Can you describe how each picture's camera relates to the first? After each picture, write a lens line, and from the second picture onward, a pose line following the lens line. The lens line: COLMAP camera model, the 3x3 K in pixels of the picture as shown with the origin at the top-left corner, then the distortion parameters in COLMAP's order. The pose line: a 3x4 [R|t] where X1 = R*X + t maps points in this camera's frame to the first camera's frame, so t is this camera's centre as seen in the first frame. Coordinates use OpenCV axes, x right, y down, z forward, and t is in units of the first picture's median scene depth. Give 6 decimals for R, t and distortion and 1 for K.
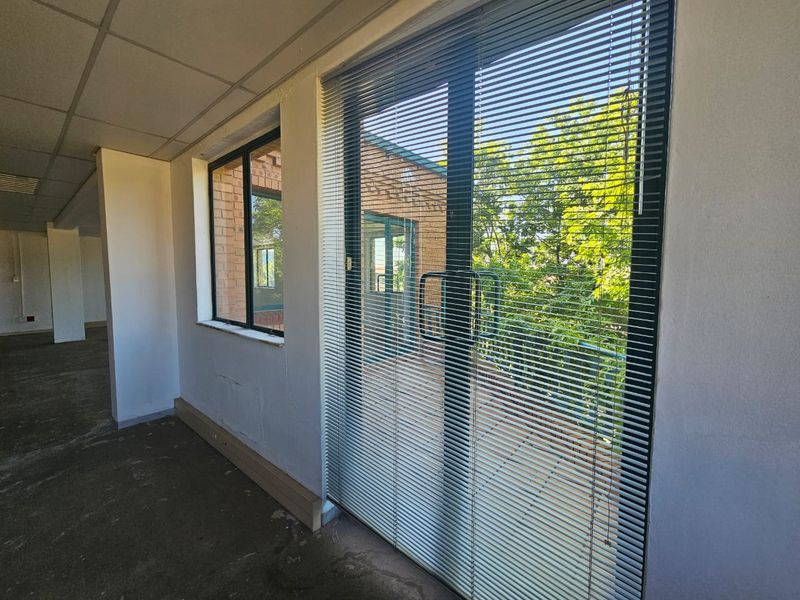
lens RADIAL K [[327.8, 0, 397.5], [0, 327.8, 297.3], [0, 0, 1]] dist [0.000339, 0.001395]
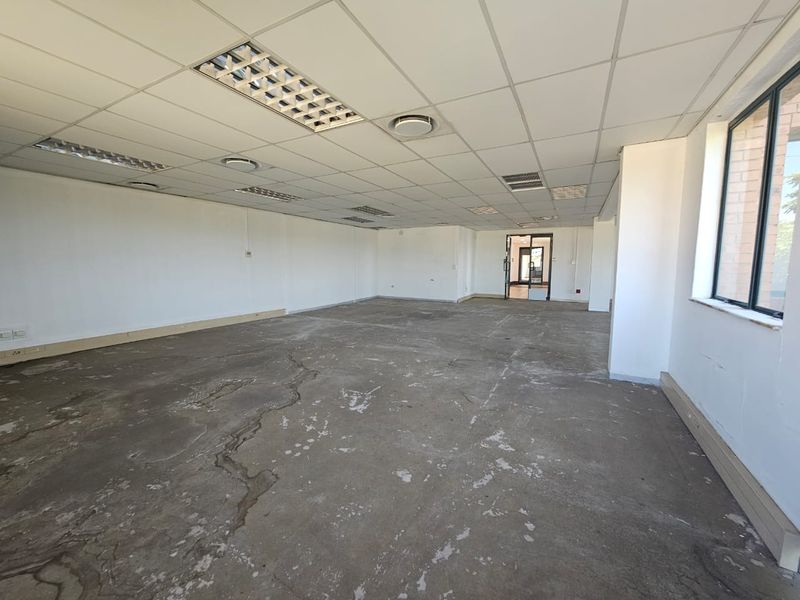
lens RADIAL K [[327.8, 0, 396.8], [0, 327.8, 296.0], [0, 0, 1]] dist [0.000339, 0.001395]
pose [[0.204679, 0.097919, -0.973919, 0.160321], [-0.061609, 0.994300, 0.087021, 0.039566], [0.976888, 0.042191, 0.209545, -0.051895]]
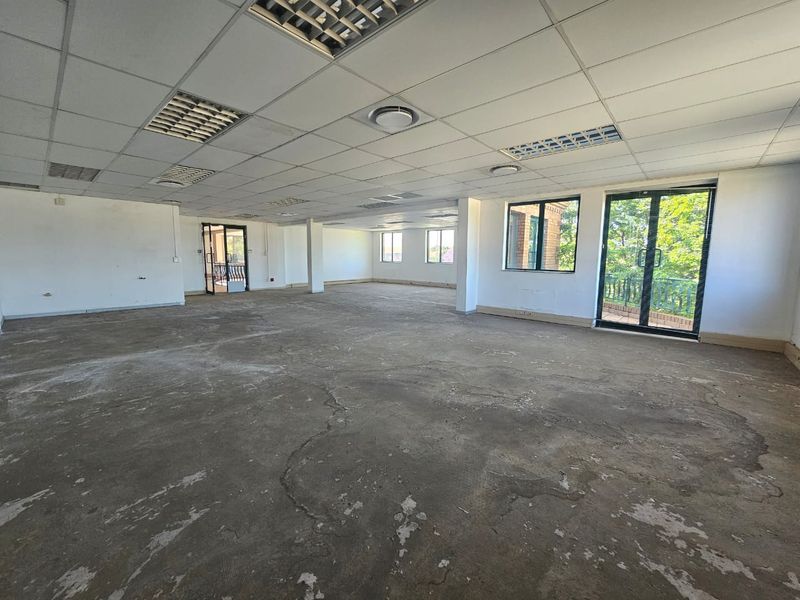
lens RADIAL K [[327.8, 0, 393.3], [0, 327.8, 296.6], [0, 0, 1]] dist [0.000339, 0.001395]
pose [[0.999375, 0.008180, -0.034397, -1.477678], [-0.006034, 0.998057, 0.062021, 0.139341], [0.034838, -0.061774, 0.997482, -1.599925]]
